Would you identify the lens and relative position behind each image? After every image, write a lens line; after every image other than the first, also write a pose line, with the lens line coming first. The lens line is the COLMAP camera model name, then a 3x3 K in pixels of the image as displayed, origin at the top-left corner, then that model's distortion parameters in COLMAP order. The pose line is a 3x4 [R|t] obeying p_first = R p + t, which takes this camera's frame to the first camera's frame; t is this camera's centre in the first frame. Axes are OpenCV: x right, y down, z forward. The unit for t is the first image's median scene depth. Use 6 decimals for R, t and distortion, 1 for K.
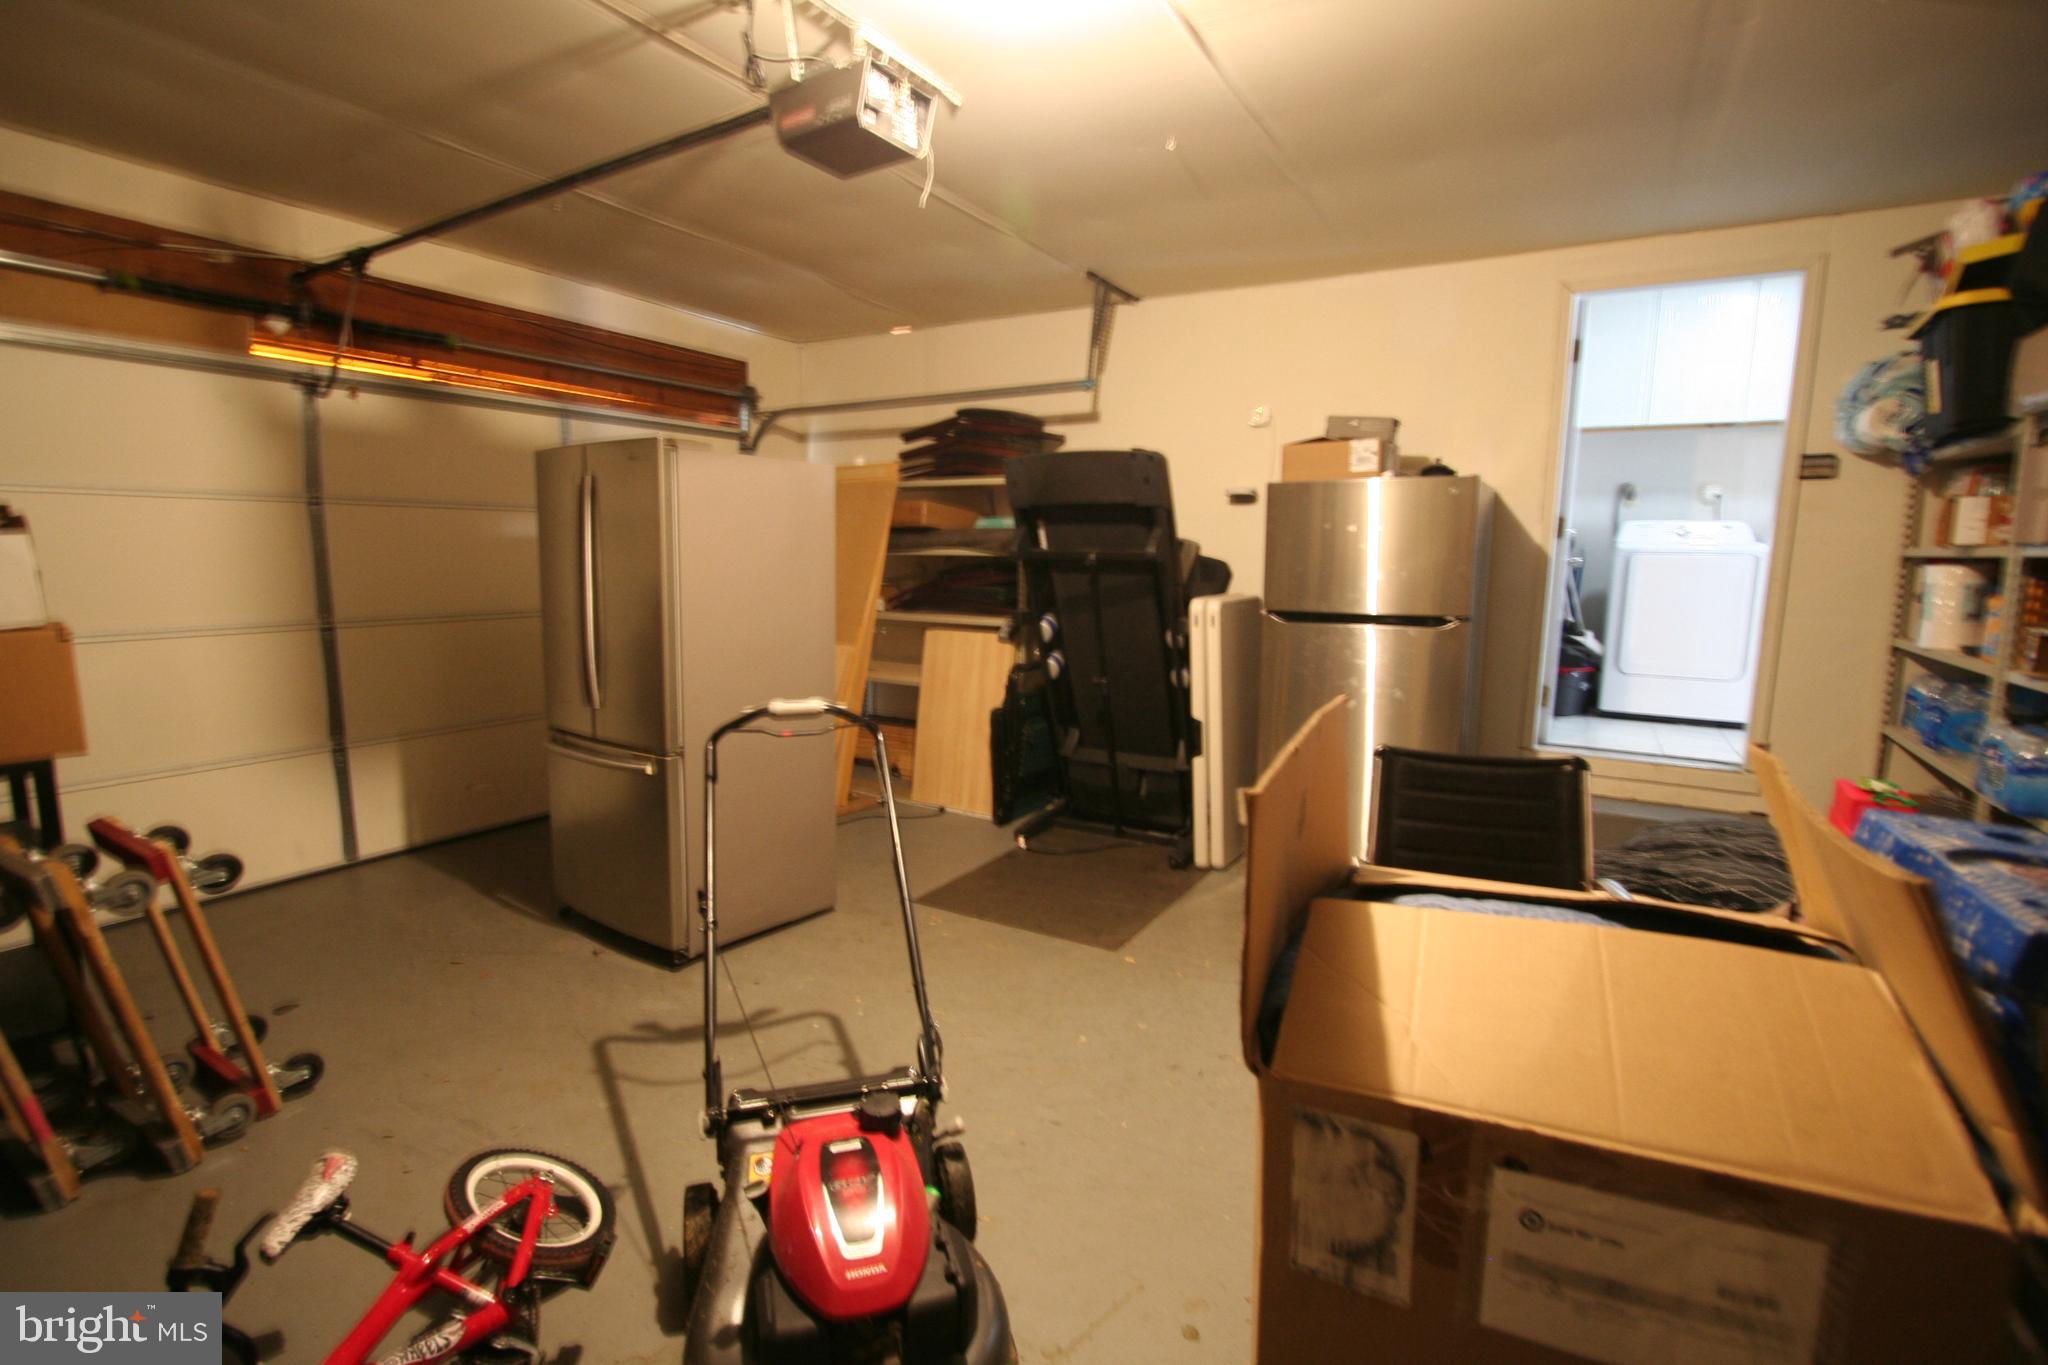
lens RADIAL K [[953.1, 0, 1014.4], [0, 953.1, 687.1], [0, 0, 1]] dist [-0.016728, 0.002272]
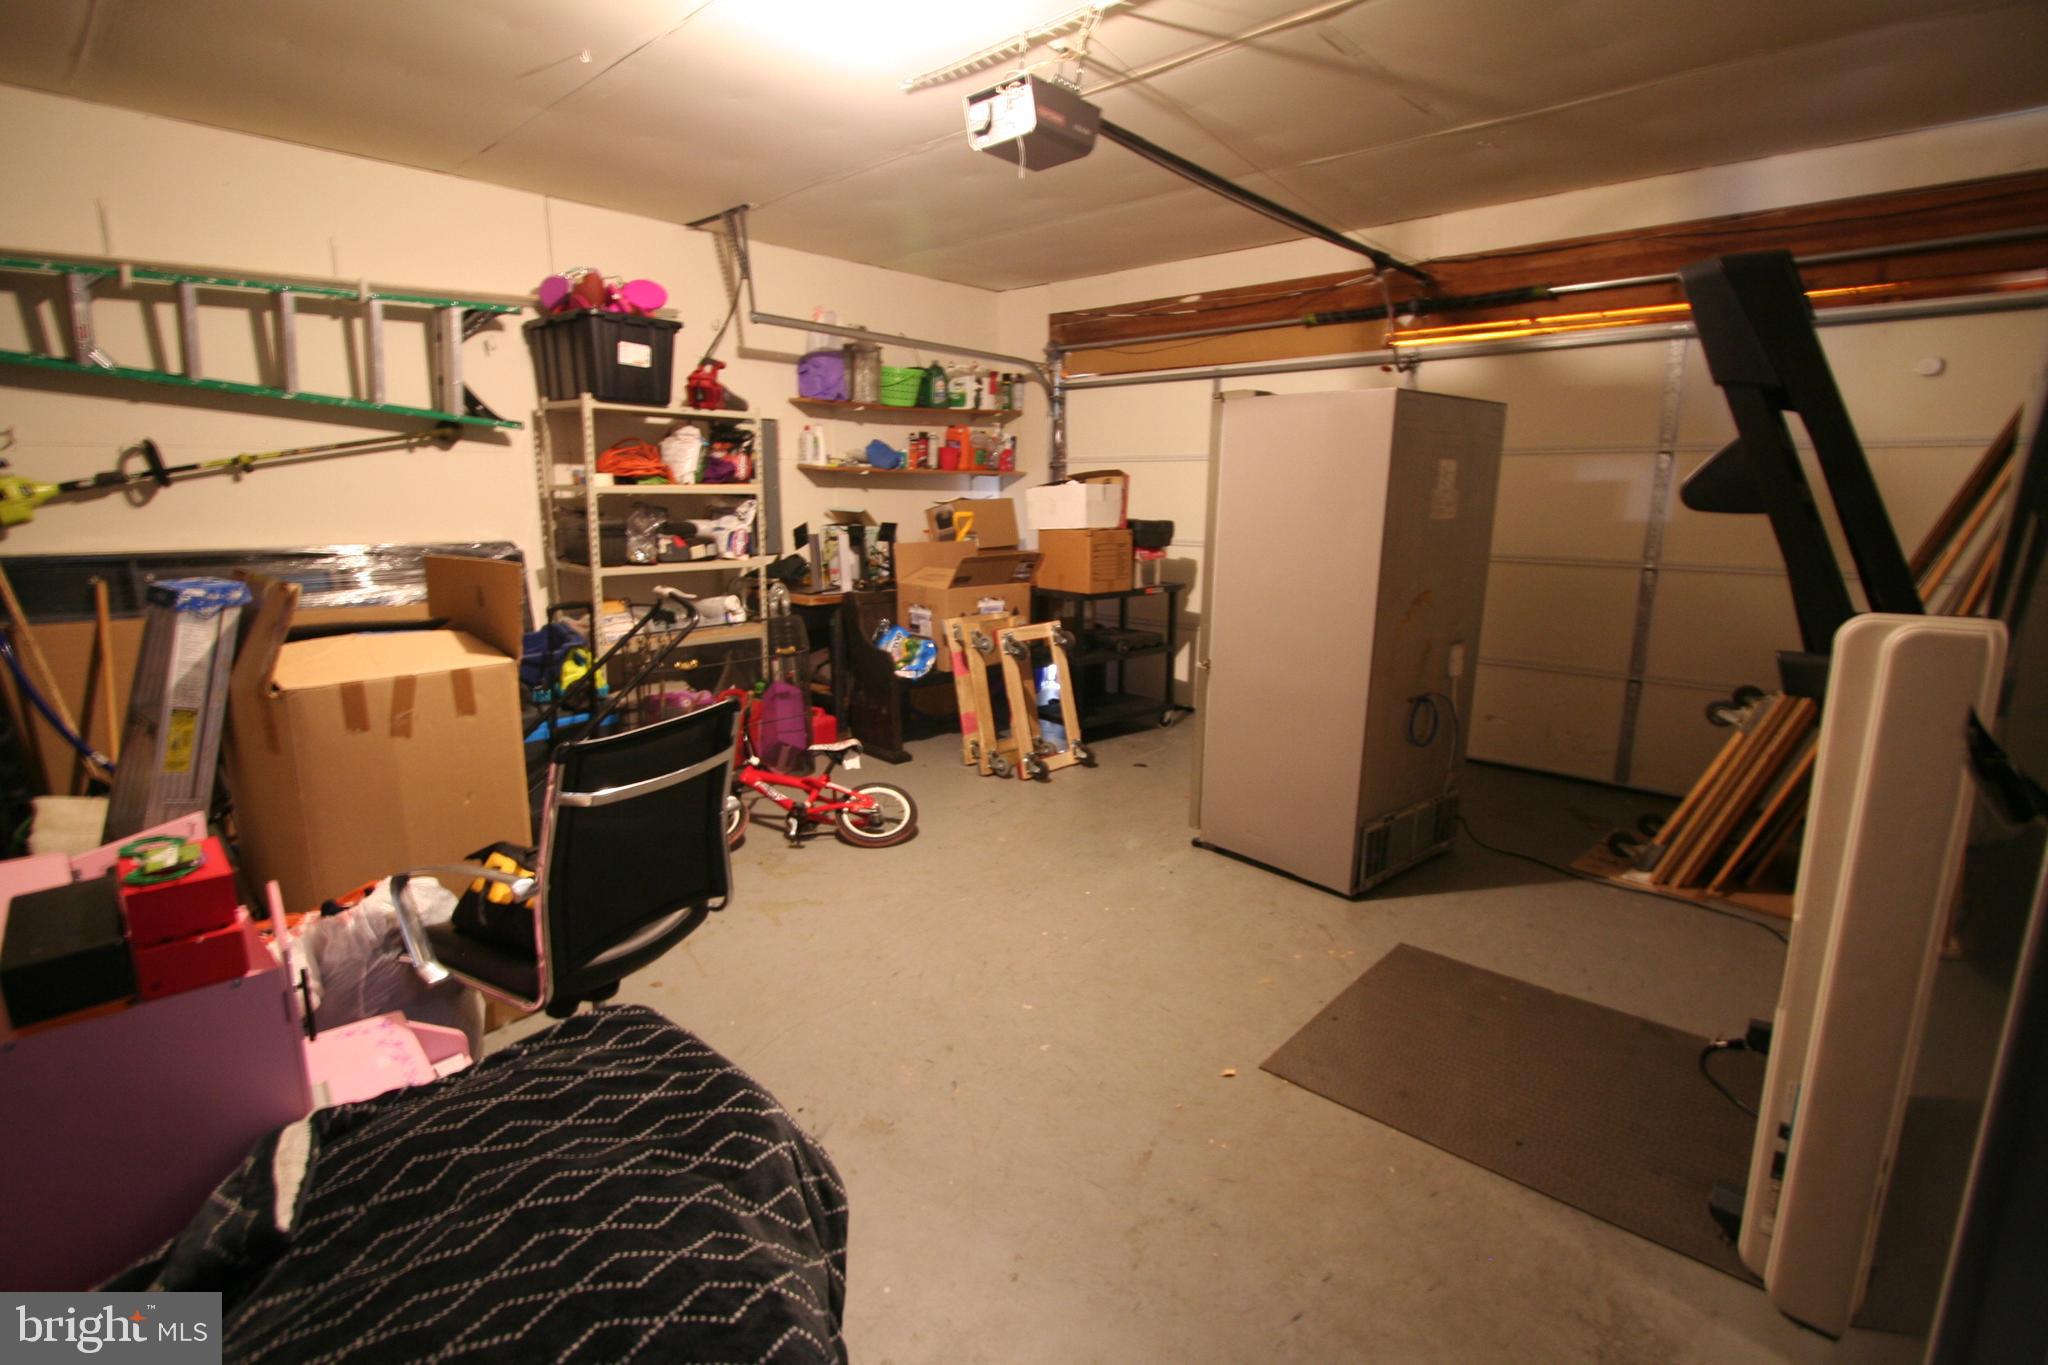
lens RADIAL K [[953.1, 0, 1014.4], [0, 953.1, 687.1], [0, 0, 1]] dist [-0.016728, 0.002272]
pose [[-0.190671, 0.188133, -0.963458, 0.671132], [-0.145332, 0.965238, 0.217242, -0.102731], [0.970836, 0.181443, -0.156701, 0.776612]]
